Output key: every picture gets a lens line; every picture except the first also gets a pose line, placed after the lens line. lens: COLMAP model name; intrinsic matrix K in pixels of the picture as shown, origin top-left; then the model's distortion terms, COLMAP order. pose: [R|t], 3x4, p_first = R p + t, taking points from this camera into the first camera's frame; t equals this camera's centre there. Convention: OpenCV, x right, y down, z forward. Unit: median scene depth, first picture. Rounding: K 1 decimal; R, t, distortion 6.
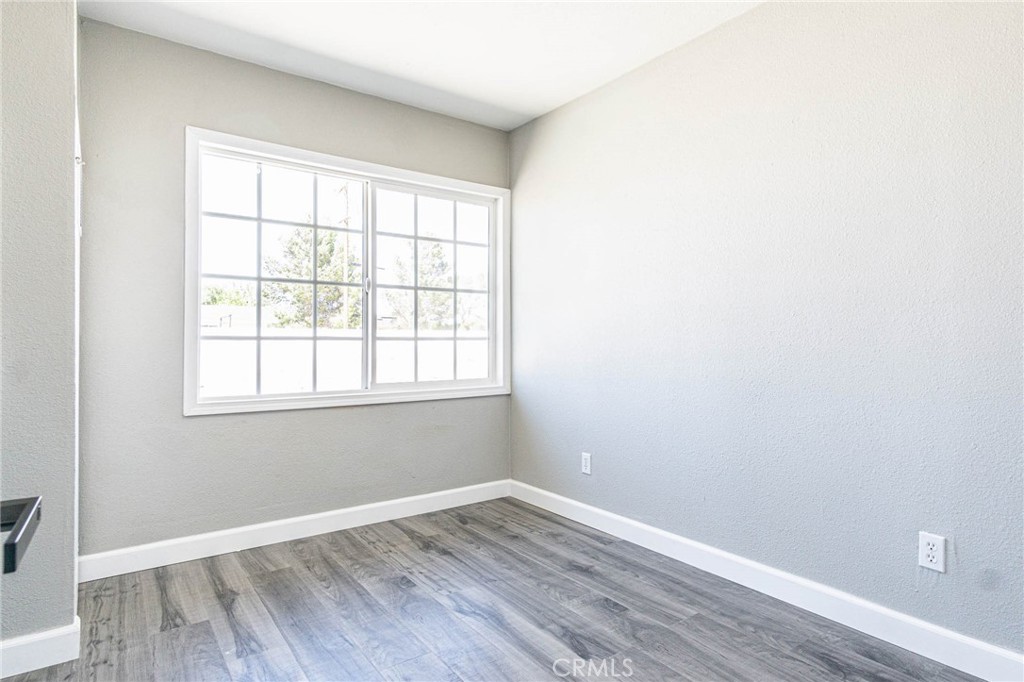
lens RADIAL K [[563.3, 0, 503.4], [0, 563.3, 339.1], [0, 0, 1]] dist [-0.002085, 0.000465]
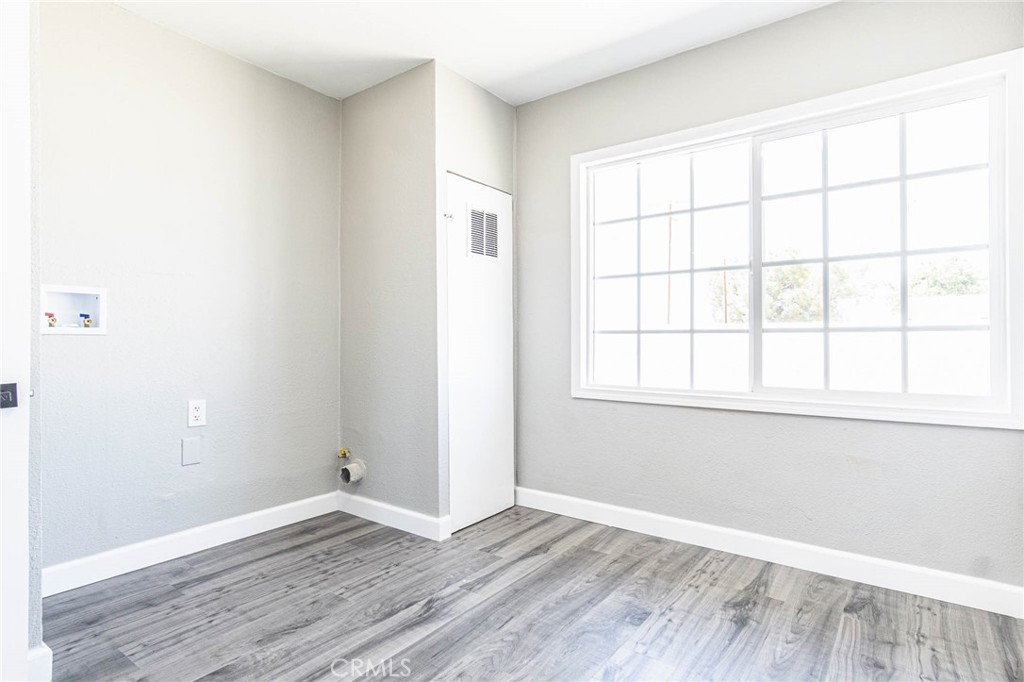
lens RADIAL K [[542.1, 0, 502.5], [0, 542.1, 337.4], [0, 0, 1]] dist [-0.001230, 0.001091]
pose [[0.286132, 0.000509, -0.958190, 0.486093], [0.012261, 0.999916, 0.004192, 0.000904], [0.958112, -0.012948, 0.286102, 0.502462]]
